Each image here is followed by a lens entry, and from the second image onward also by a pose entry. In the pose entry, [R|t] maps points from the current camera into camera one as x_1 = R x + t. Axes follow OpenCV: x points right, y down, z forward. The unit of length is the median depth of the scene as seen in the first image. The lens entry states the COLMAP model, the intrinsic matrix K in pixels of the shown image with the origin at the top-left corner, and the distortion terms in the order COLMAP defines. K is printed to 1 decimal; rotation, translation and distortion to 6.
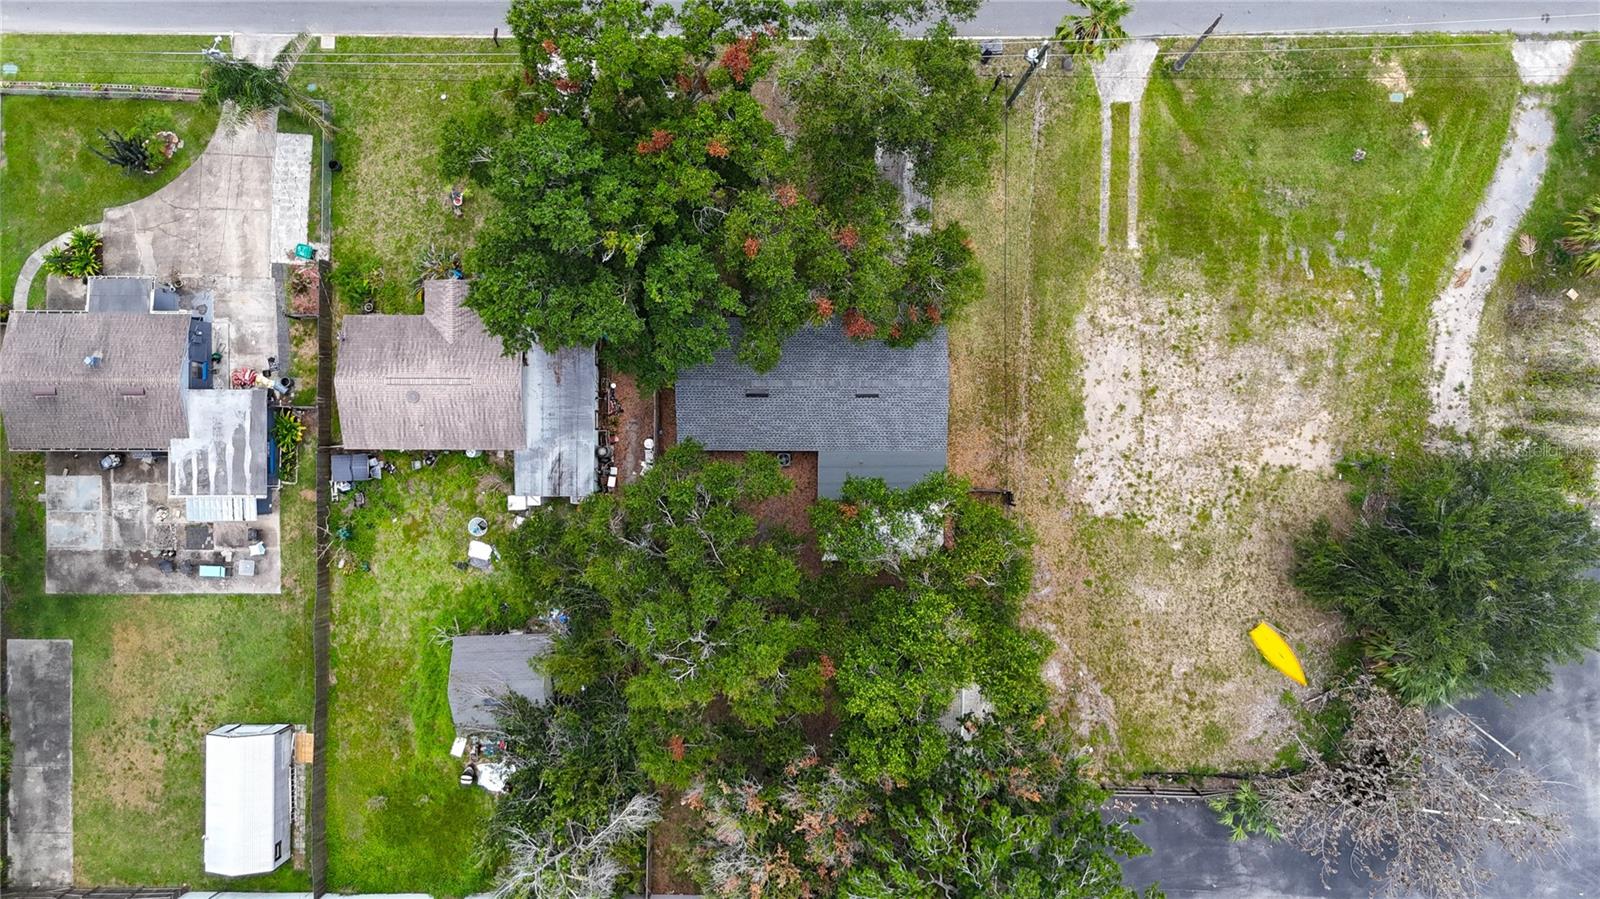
lens RADIAL K [[1186.3, 0, 802.1], [0, 1186.3, 443.5], [0, 0, 1]] dist [0.055807, -0.051866]
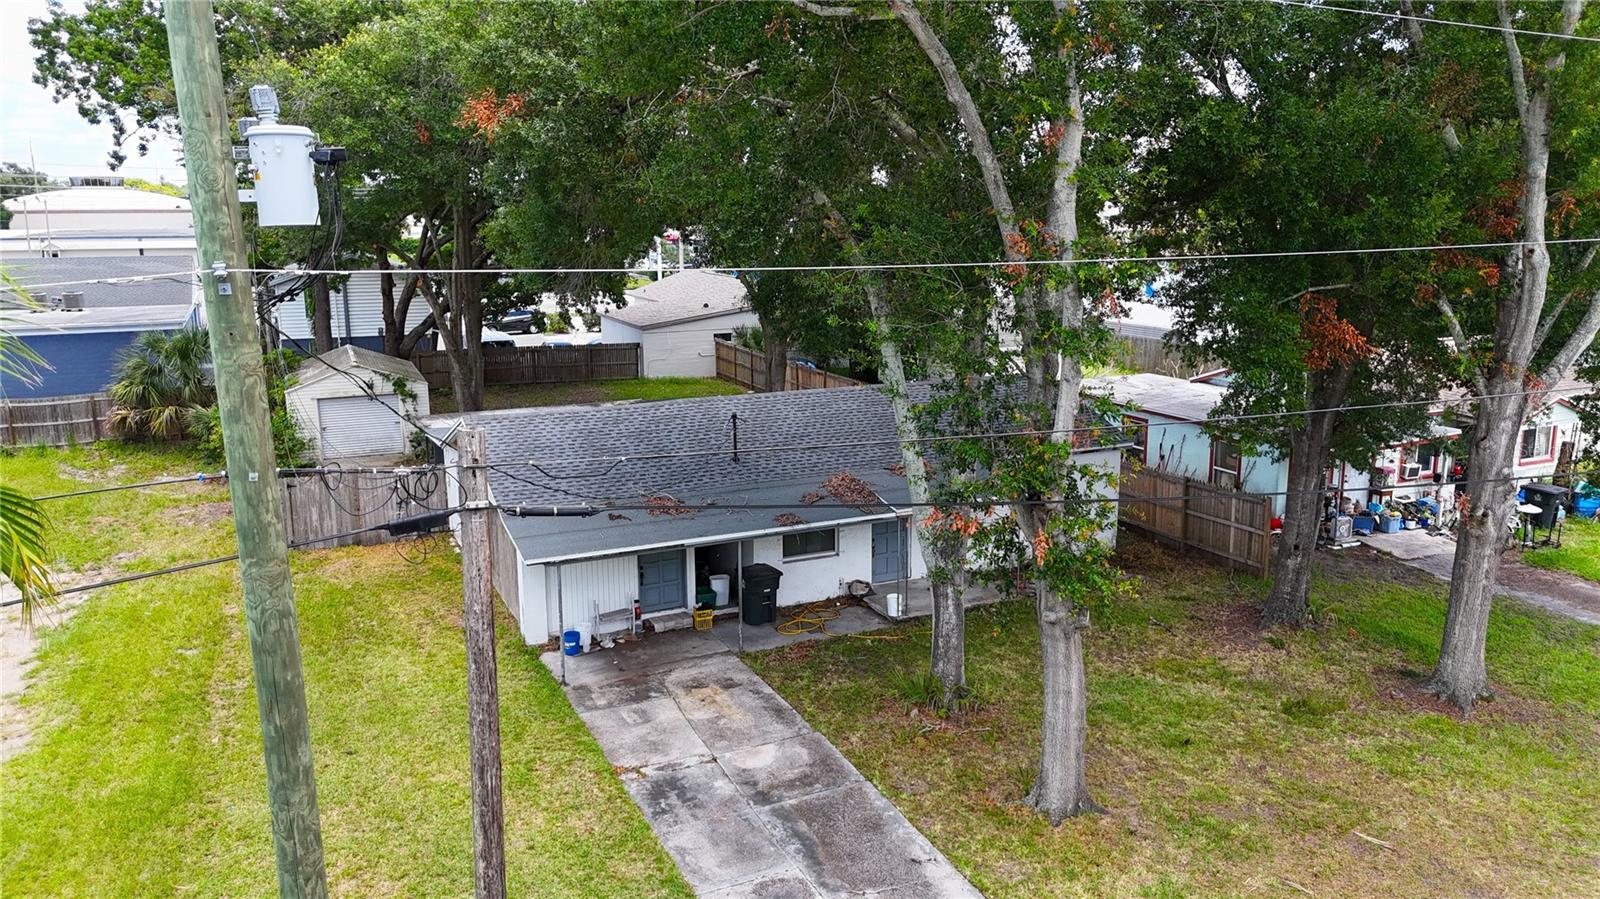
lens RADIAL K [[1175.5, 0, 805.6], [0, 1175.5, 453.5], [0, 0, 1]] dist [0.084179, -0.114876]
pose [[-0.905640, 0.113164, -0.408669, 0.178243], [-0.423235, -0.181577, 0.887638, -0.438918], [0.026244, 0.976844, 0.212338, 0.914390]]
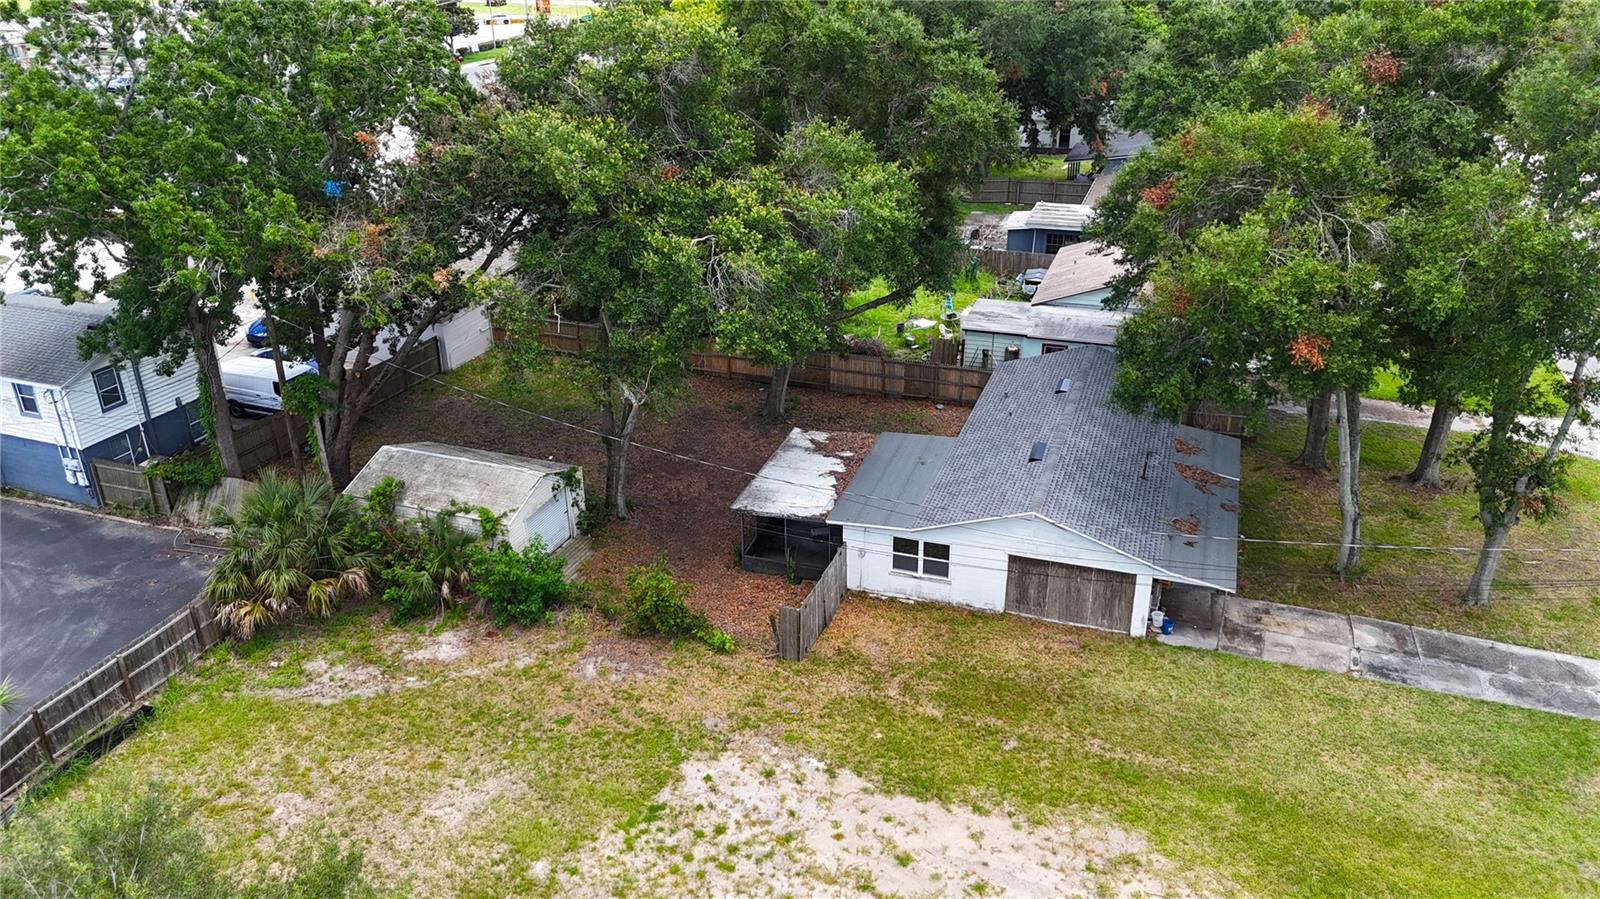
lens RADIAL K [[1186.3, 0, 802.1], [0, 1186.3, 443.5], [0, 0, 1]] dist [0.055807, -0.051866]
pose [[-0.320196, 0.418608, -0.849848, 0.592789], [-0.947177, -0.124276, 0.295652, -0.105036], [0.018147, 0.899623, 0.436289, 0.720179]]
